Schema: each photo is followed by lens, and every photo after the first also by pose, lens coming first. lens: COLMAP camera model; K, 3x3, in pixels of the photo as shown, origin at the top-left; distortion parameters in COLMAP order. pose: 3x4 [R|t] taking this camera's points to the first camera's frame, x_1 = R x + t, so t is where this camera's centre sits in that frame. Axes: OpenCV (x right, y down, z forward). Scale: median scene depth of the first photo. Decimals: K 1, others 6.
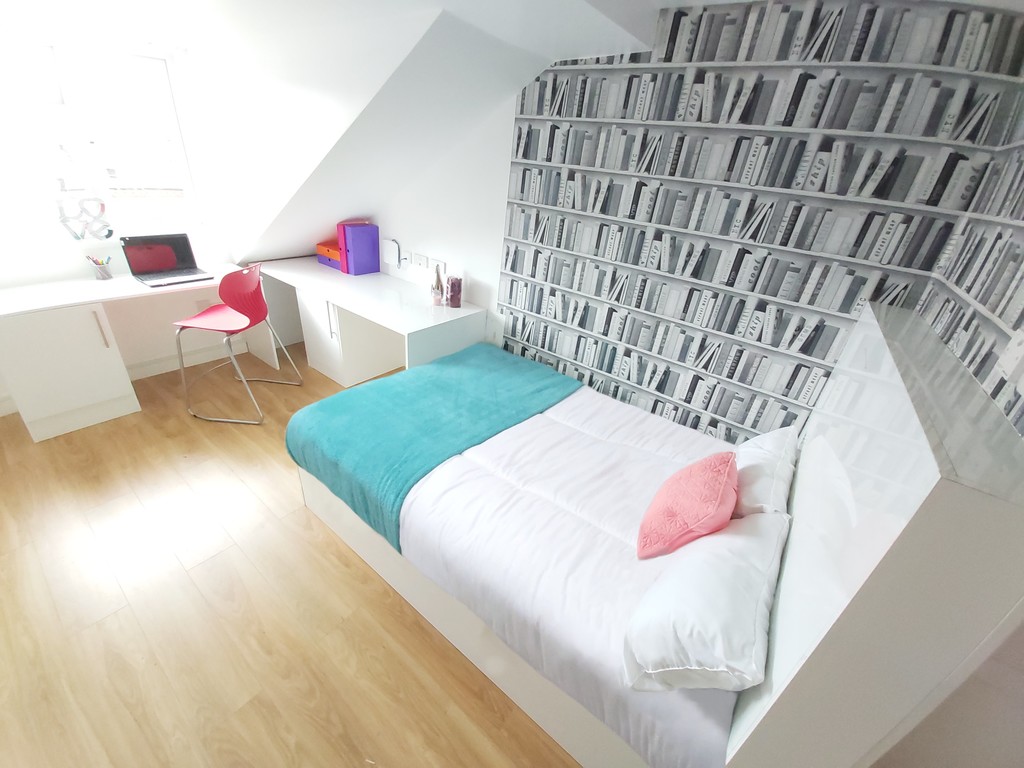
lens RADIAL K [[404.1, 0, 509.1], [0, 404.1, 377.8], [0, 0, 1]] dist [0.011387, -0.014540]
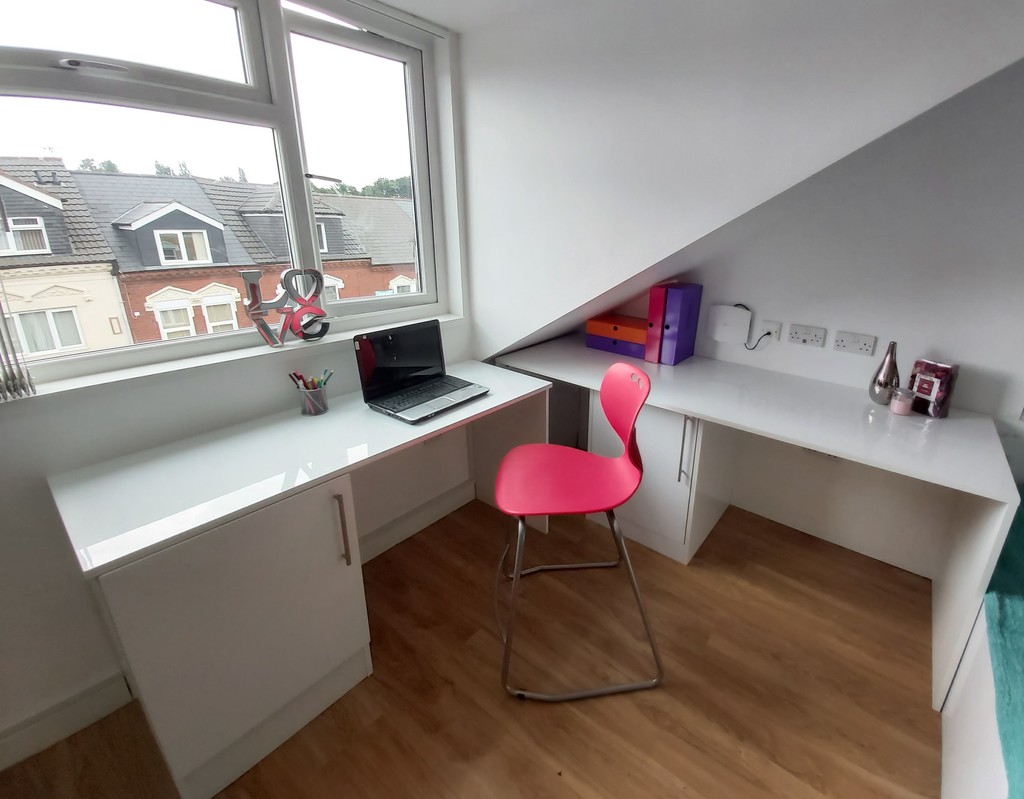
lens RADIAL K [[456.2, 0, 559.7], [0, 456.2, 361.1], [0, 0, 1]] dist [0.030764, -0.019404]
pose [[0.997017, -0.072224, -0.027217, -0.639203], [0.066025, 0.980734, -0.183853, -0.173531], [0.039971, 0.181508, 0.982577, 0.385184]]
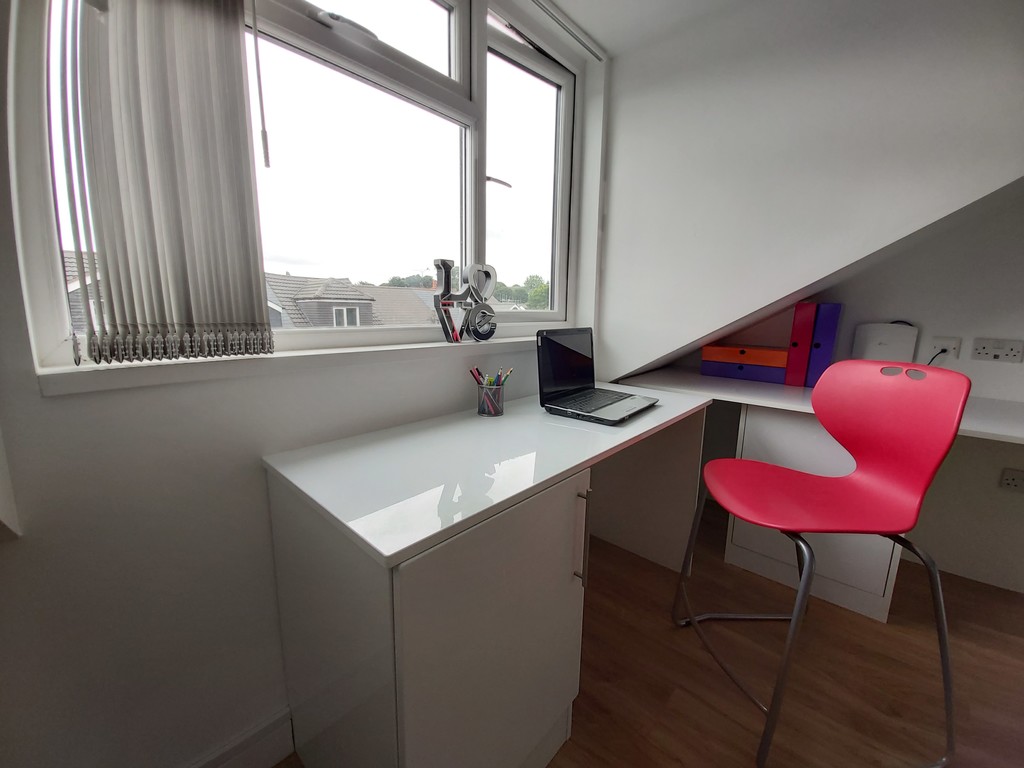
lens RADIAL K [[399.1, 0, 485.7], [0, 399.1, 381.5], [0, 0, 1]] dist [-0.001121, -0.000272]
pose [[0.990424, -0.074253, -0.116393, -0.925739], [0.033398, 0.946876, -0.319861, -0.125111], [0.133960, 0.312910, 0.940288, 0.514348]]
